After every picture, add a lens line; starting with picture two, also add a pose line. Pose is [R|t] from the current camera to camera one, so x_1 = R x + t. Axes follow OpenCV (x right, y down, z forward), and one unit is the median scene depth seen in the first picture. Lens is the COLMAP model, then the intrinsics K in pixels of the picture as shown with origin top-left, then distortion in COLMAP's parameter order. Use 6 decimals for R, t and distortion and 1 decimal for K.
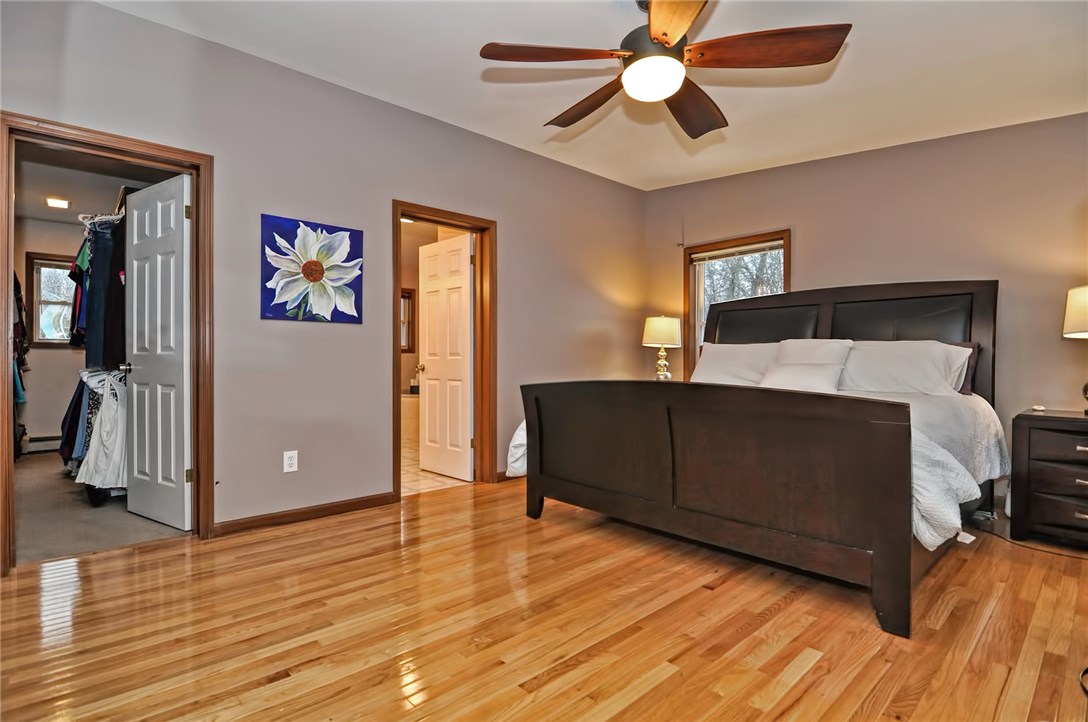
lens RADIAL K [[532.5, 0, 539.5], [0, 532.5, 364.0], [0, 0, 1]] dist [-0.000404, -0.014200]
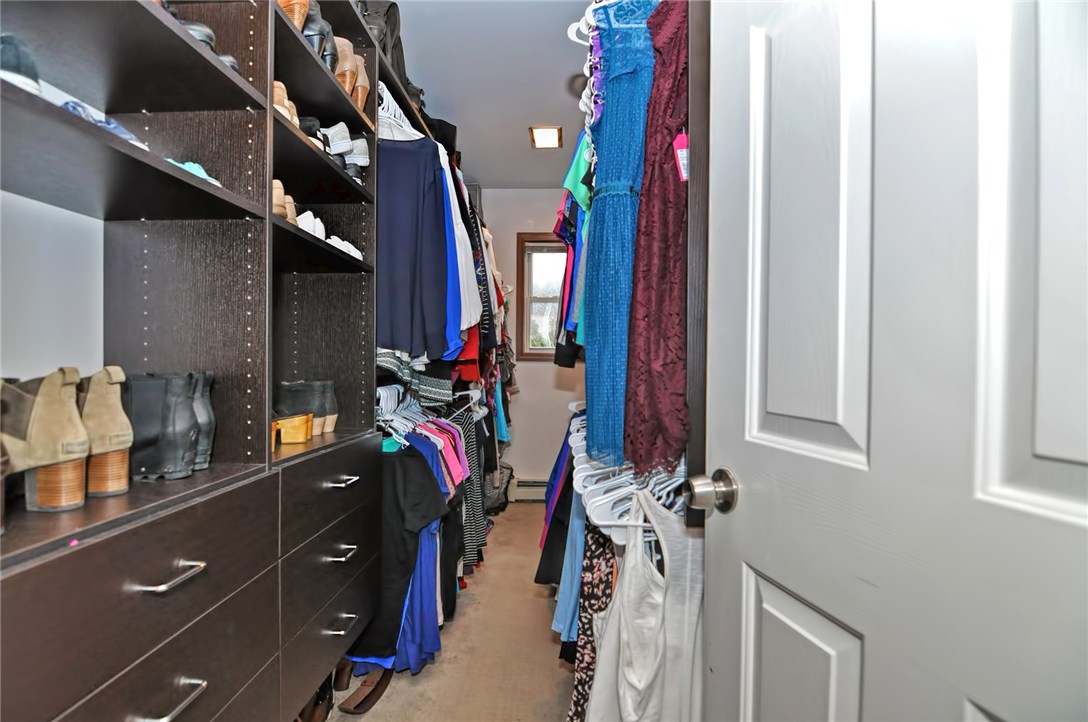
lens RADIAL K [[532.5, 0, 539.5], [0, 532.5, 364.0], [0, 0, 1]] dist [-0.000404, -0.014200]
pose [[0.709691, 0.014446, -0.704365, -0.597712], [-0.013759, 0.999883, 0.006645, -0.044959], [0.704379, 0.004976, 0.709807, 0.691878]]
